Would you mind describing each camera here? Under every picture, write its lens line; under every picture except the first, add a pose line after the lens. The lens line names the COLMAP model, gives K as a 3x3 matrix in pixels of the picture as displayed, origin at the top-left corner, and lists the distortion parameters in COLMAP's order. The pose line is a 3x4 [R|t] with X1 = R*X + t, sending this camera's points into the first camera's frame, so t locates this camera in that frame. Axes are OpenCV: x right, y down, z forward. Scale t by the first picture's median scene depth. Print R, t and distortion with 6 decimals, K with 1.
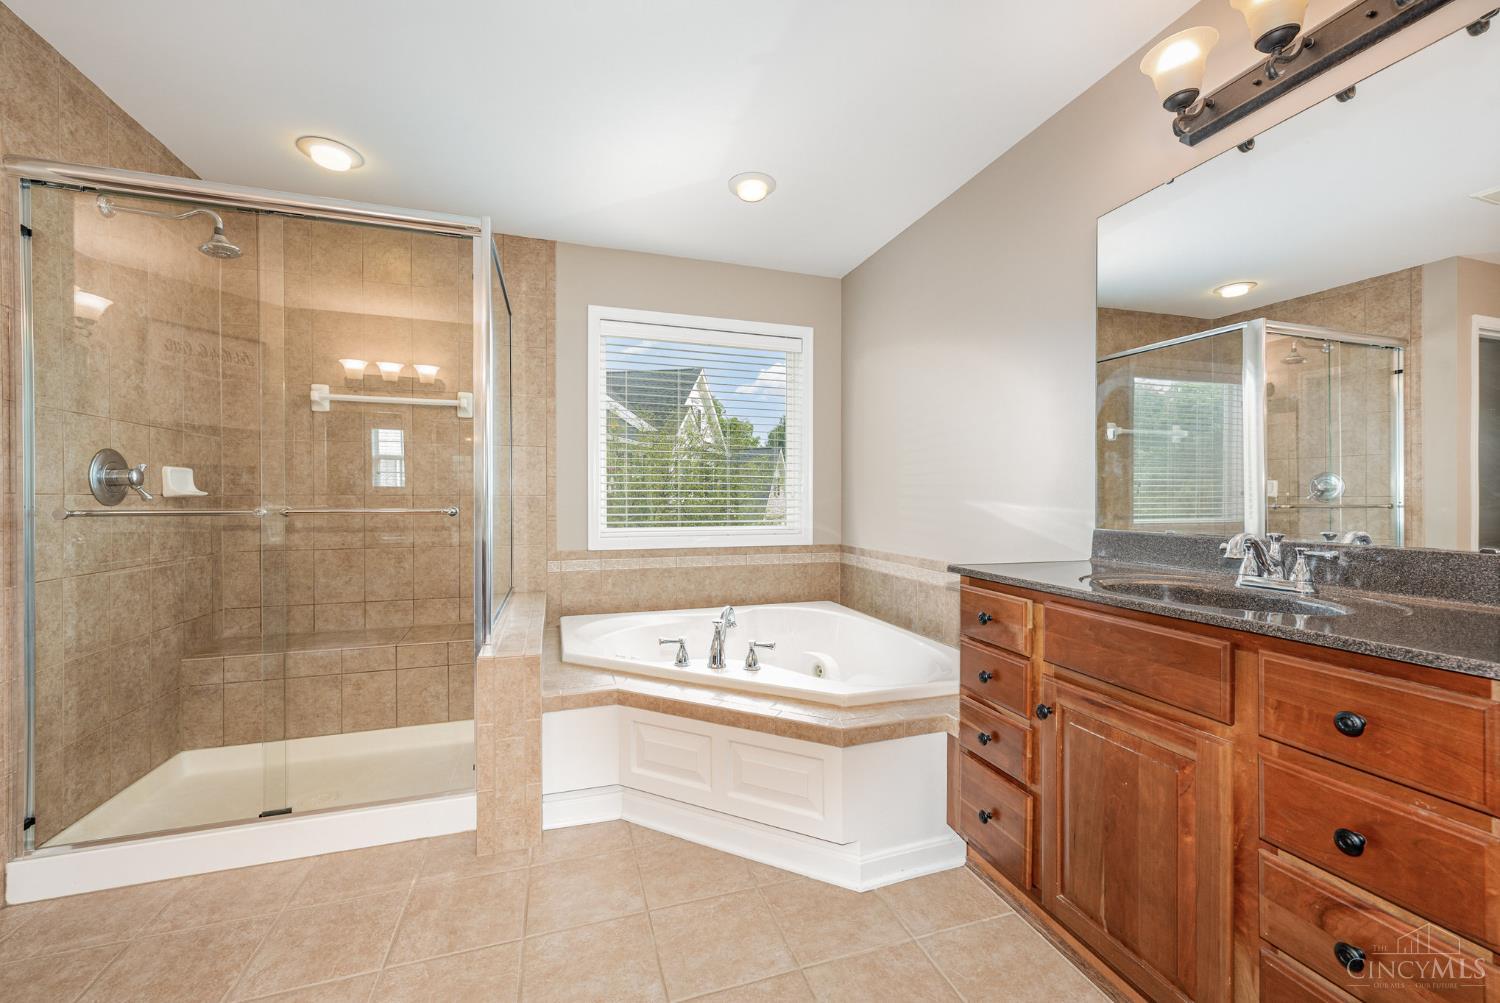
lens RADIAL K [[601.6, 0, 758.7], [0, 601.6, 500.6], [0, 0, 1]] dist [0.010102, 0.000142]
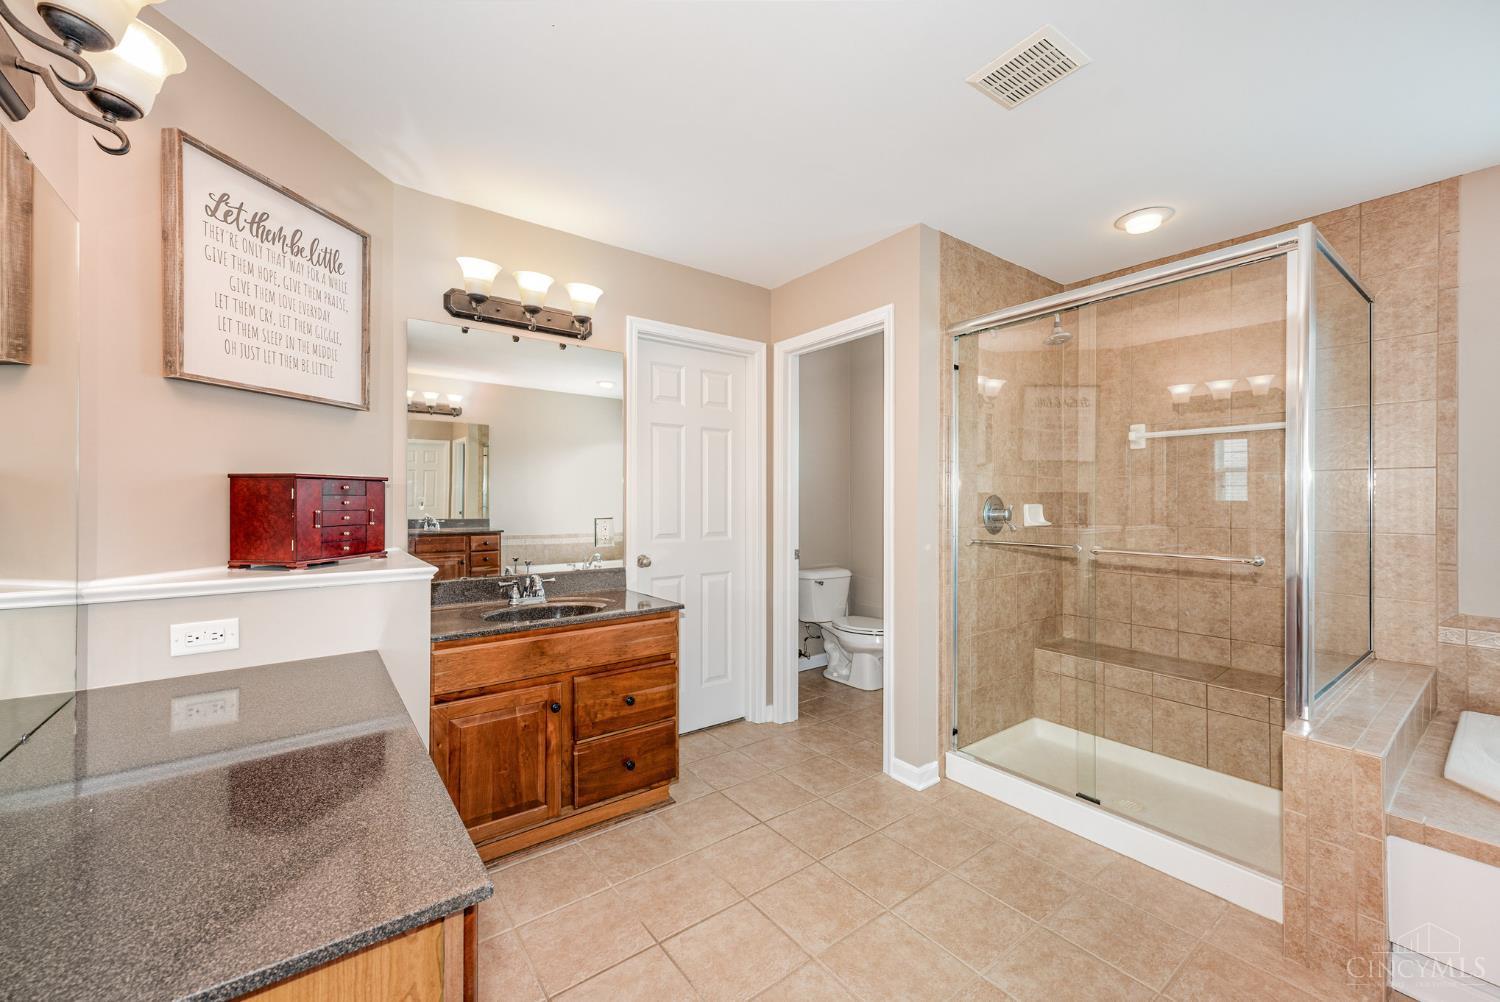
lens RADIAL K [[601.6, 0, 745.3], [0, 601.6, 492.3], [0, 0, 1]] dist [0.010102, 0.000142]
pose [[0.316830, -0.007294, -0.948454, 0.115070], [-0.008307, 0.999911, -0.010465, -0.064853], [0.948446, 0.011195, 0.316741, -0.031896]]
